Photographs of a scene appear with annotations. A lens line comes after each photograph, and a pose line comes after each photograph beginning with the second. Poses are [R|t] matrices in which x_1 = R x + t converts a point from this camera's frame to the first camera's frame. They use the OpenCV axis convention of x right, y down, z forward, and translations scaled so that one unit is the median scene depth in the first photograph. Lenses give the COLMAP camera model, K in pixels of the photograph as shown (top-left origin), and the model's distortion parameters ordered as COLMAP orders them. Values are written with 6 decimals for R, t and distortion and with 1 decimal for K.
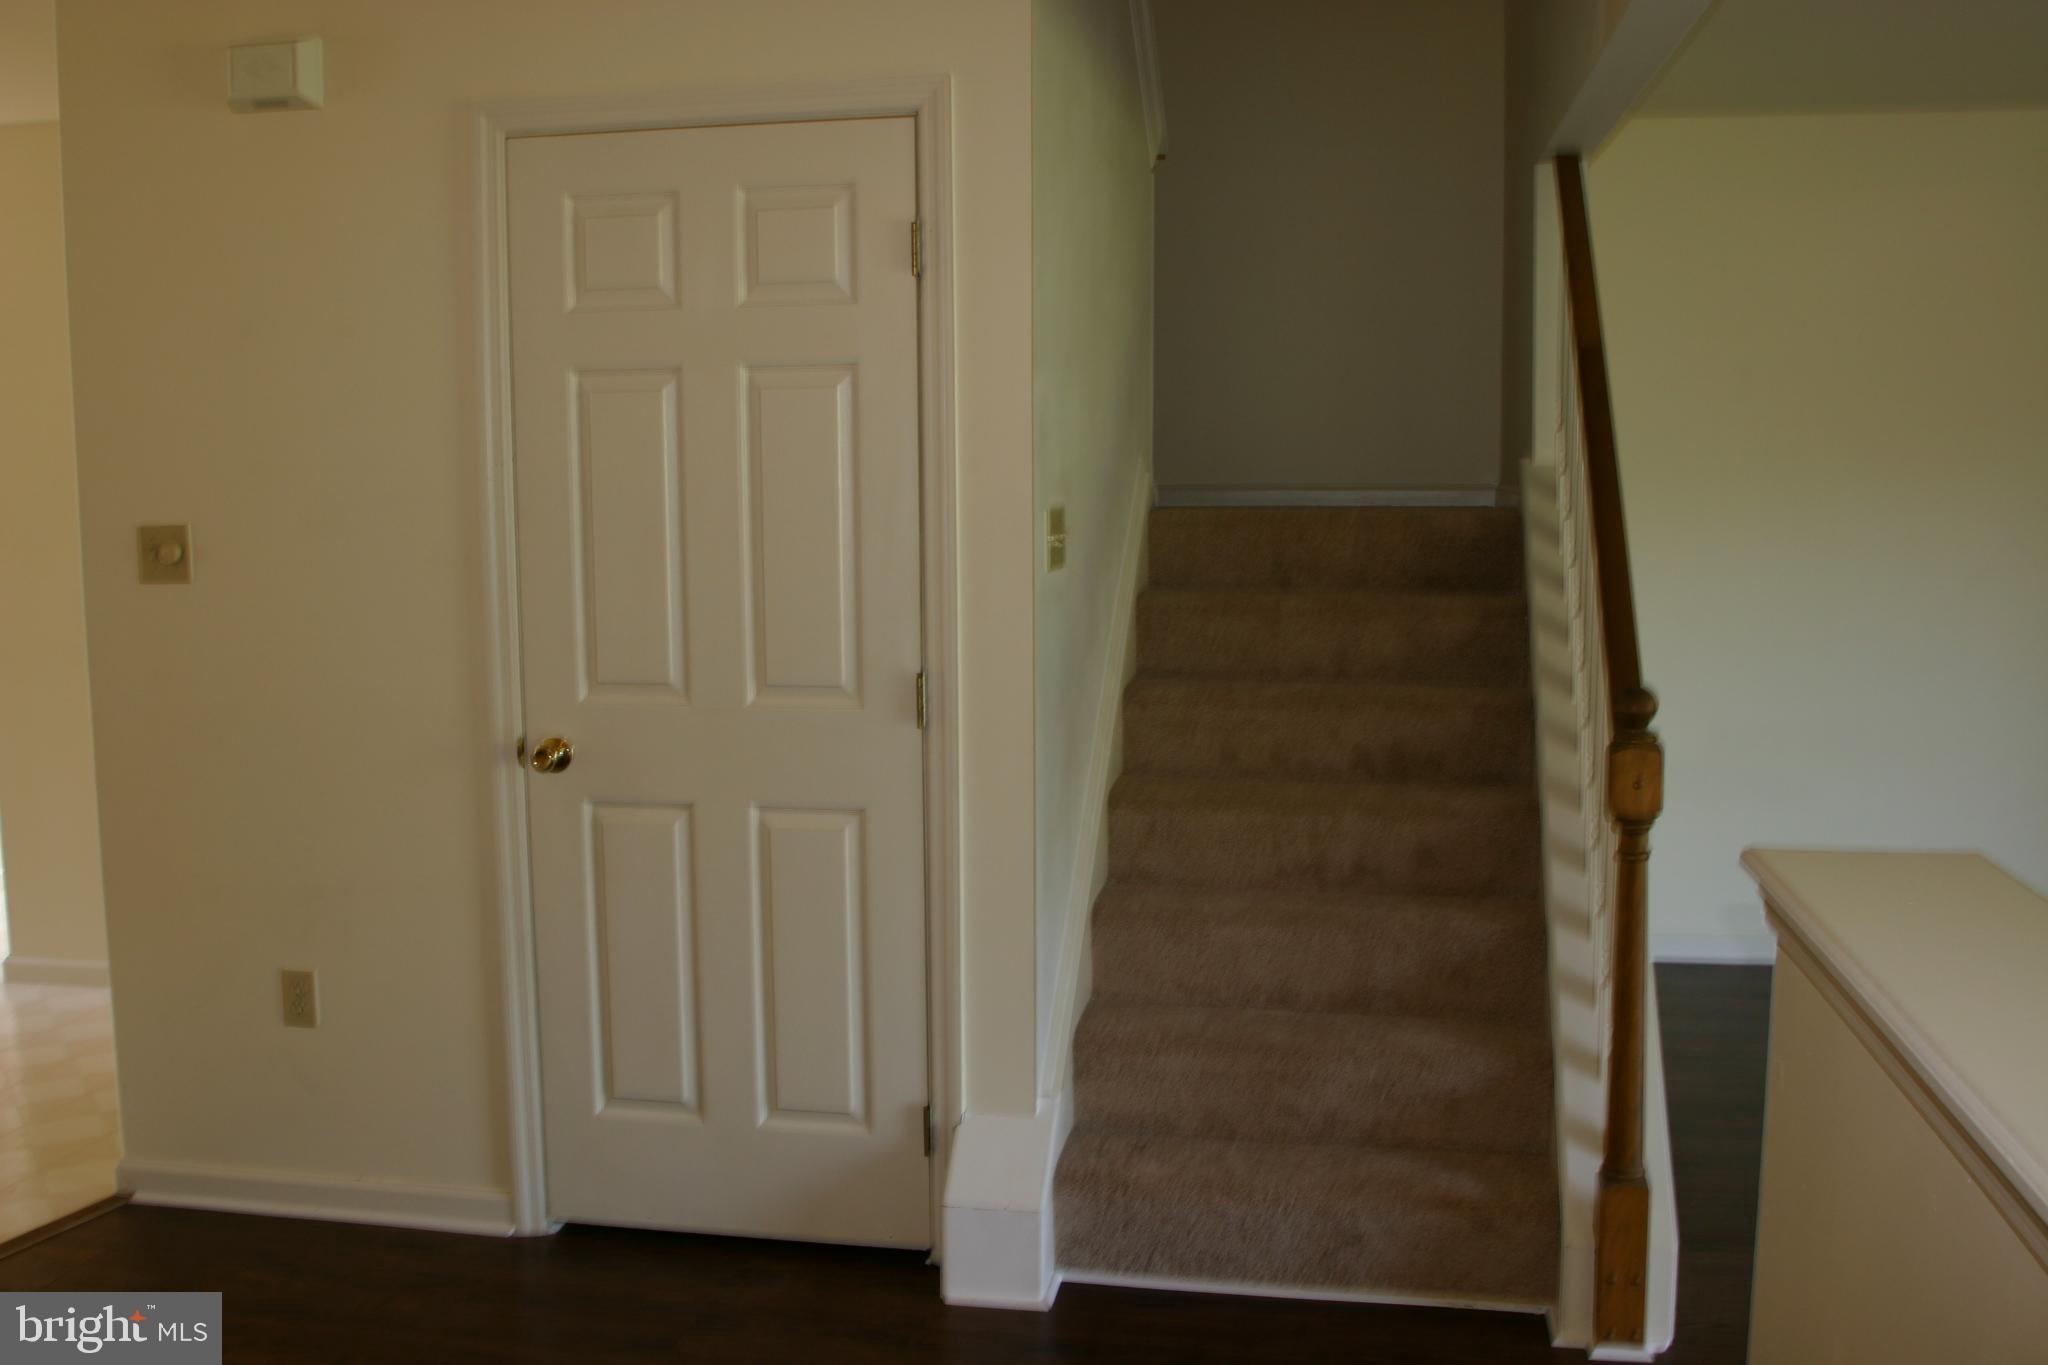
lens RADIAL K [[1842.6, 0, 1024.0], [0, 1842.6, 682.5], [0, 0, 1]] dist [-0.129399, 0.082776]
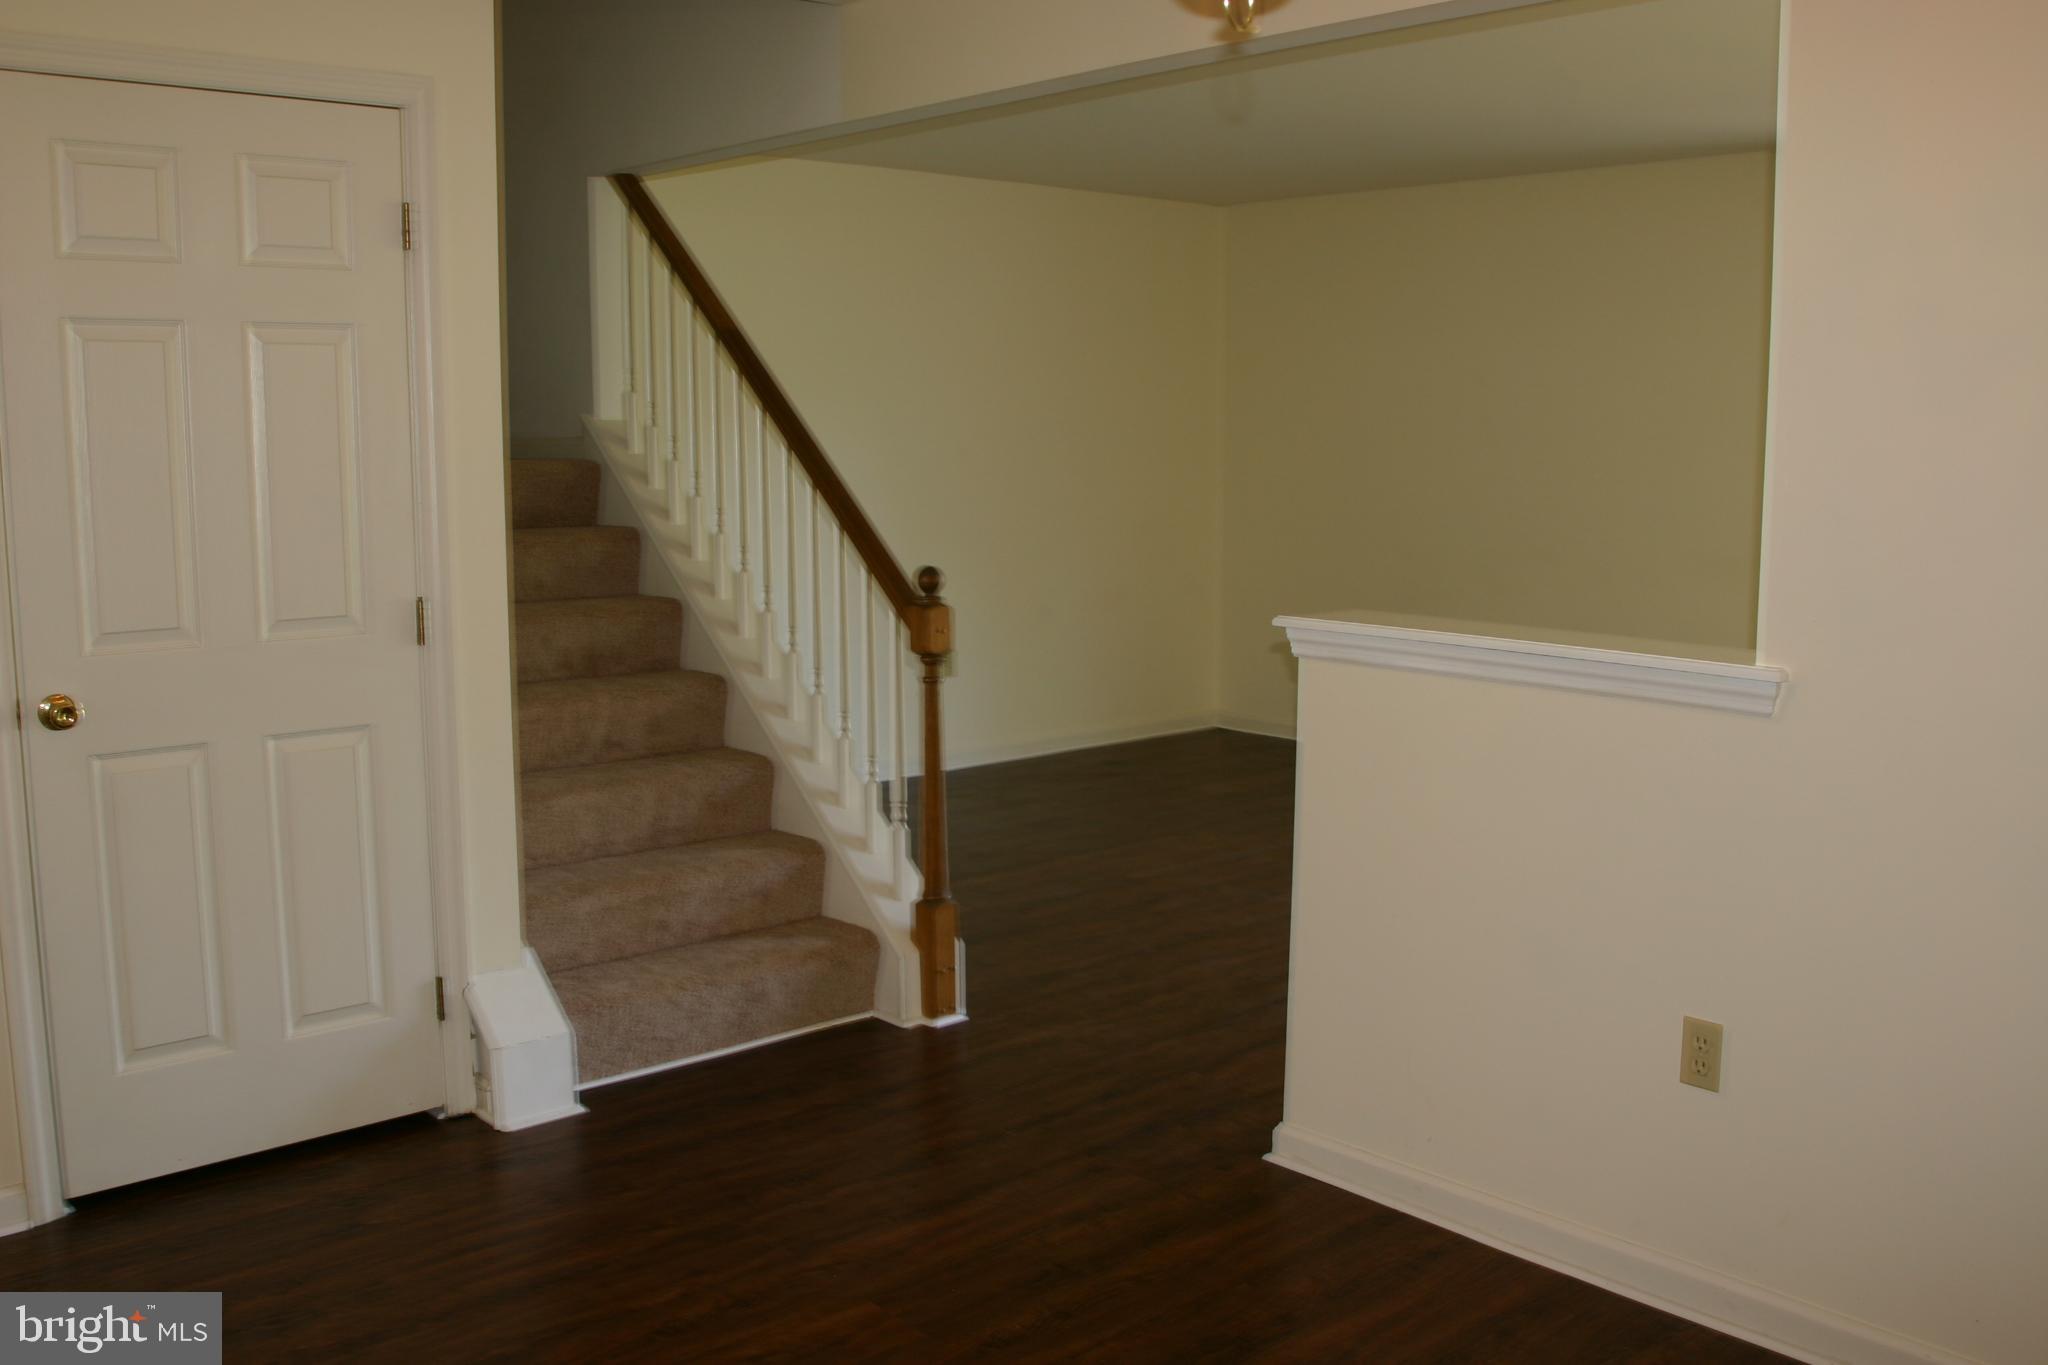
lens RADIAL K [[1842.6, 0, 1024.0], [0, 1842.6, 682.5], [0, 0, 1]] dist [-0.129399, 0.082776]
pose [[0.607818, -0.101583, 0.787552, -0.699003], [0.085044, 0.994407, 0.062629, 0.007041], [-0.789509, 0.028910, 0.613057, 0.011559]]
